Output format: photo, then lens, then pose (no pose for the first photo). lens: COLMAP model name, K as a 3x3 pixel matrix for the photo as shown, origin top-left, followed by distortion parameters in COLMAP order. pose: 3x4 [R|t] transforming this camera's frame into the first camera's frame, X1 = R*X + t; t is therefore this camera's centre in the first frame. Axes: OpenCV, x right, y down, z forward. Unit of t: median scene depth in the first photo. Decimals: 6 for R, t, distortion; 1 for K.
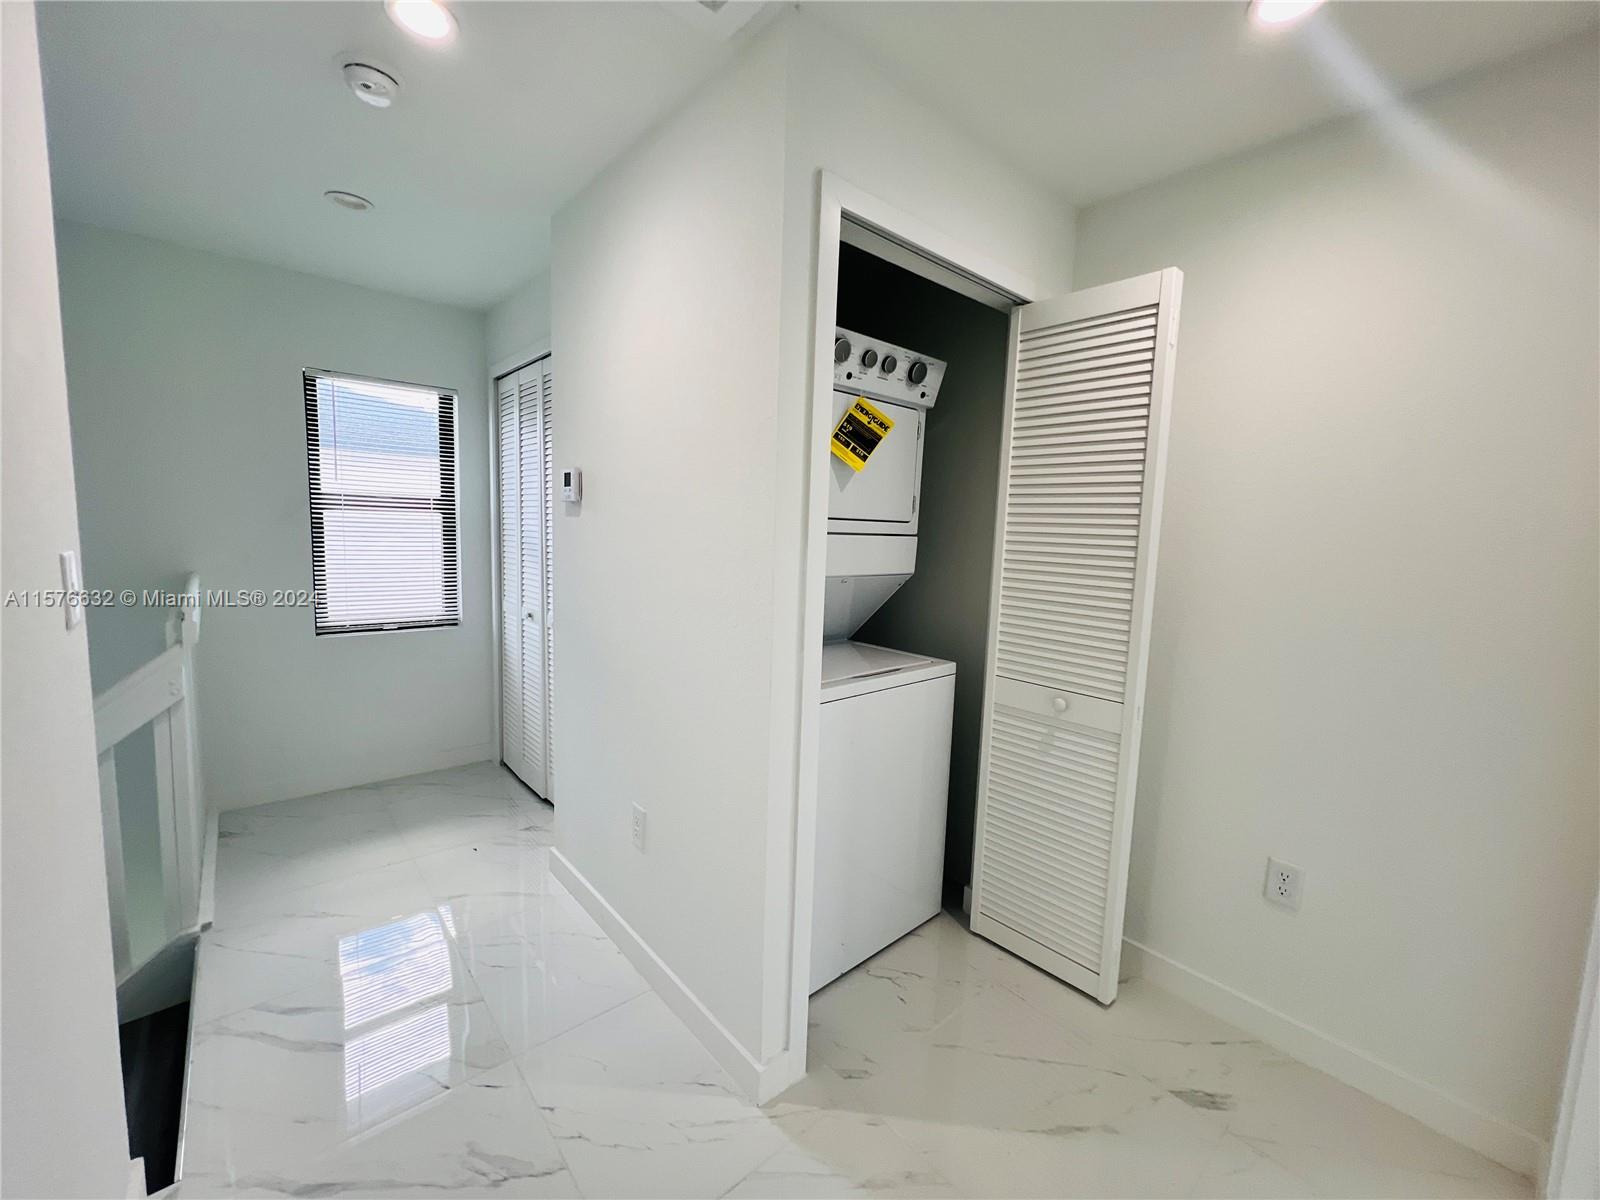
lens RADIAL K [[642.7, 0, 795.9], [0, 642.7, 593.8], [0, 0, 1]] dist [-0.000205, 0.000335]
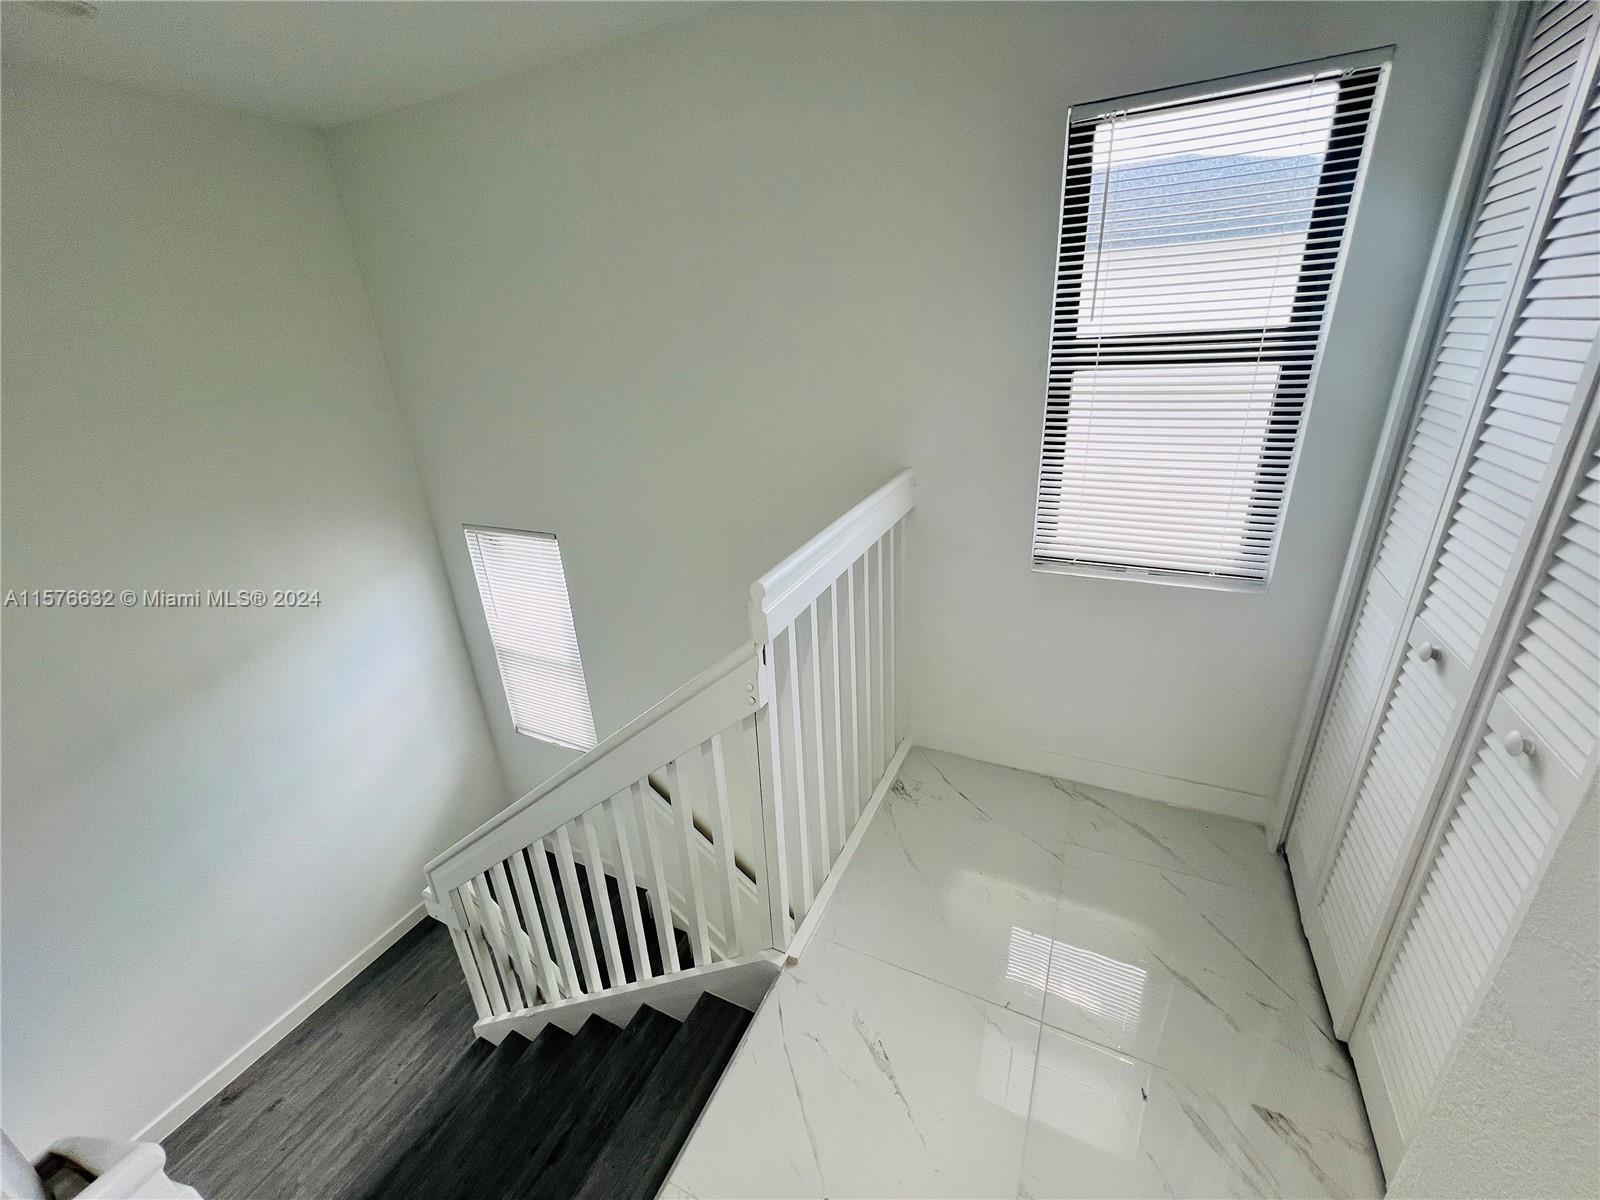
lens RADIAL K [[642.7, 0, 795.9], [0, 642.7, 593.8], [0, 0, 1]] dist [-0.000205, 0.000335]
pose [[0.387049, 0.295603, -0.873391, -0.234956], [-0.027742, 0.950522, 0.309415, -0.112041], [0.921642, -0.095529, 0.376099, 0.501898]]
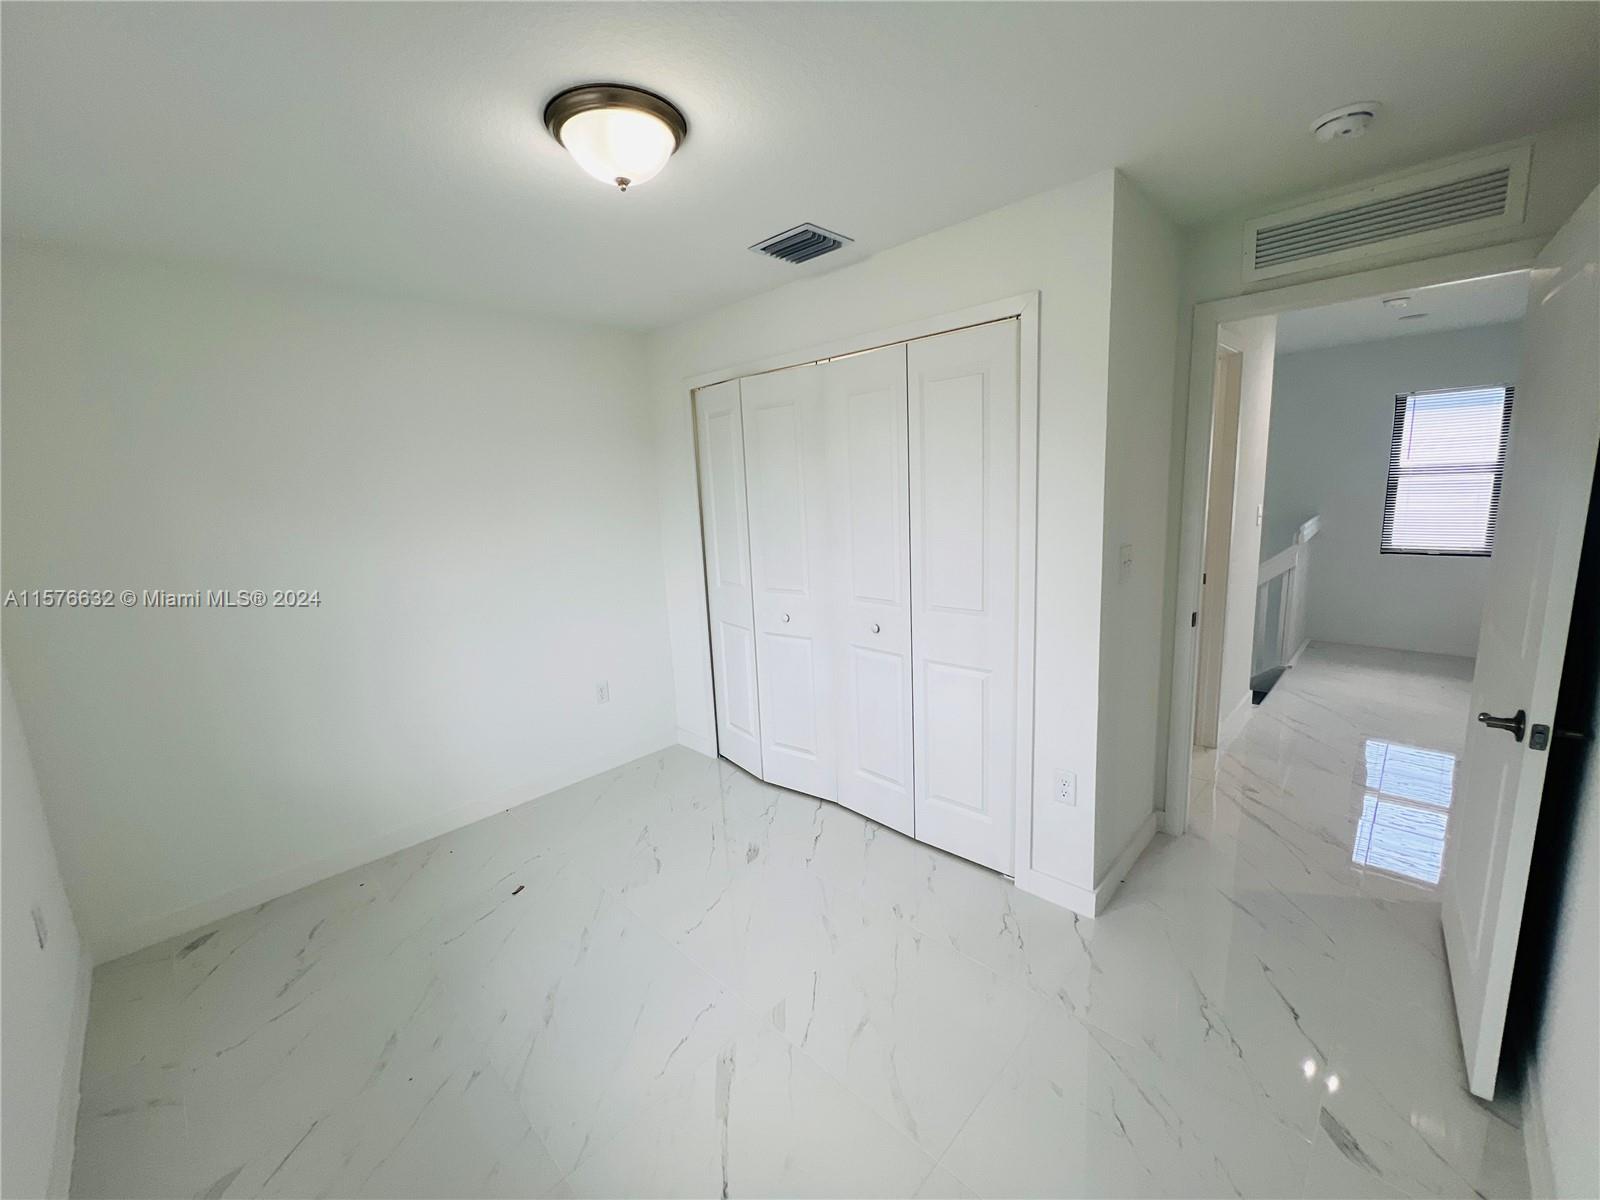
lens RADIAL K [[642.7, 0, 795.9], [0, 642.7, 593.8], [0, 0, 1]] dist [-0.000205, 0.000335]
pose [[0.080435, 0.132959, -0.987852, 0.797174], [-0.056500, 0.990078, 0.128658, 0.039214], [0.995157, 0.045465, 0.087149, -0.657231]]
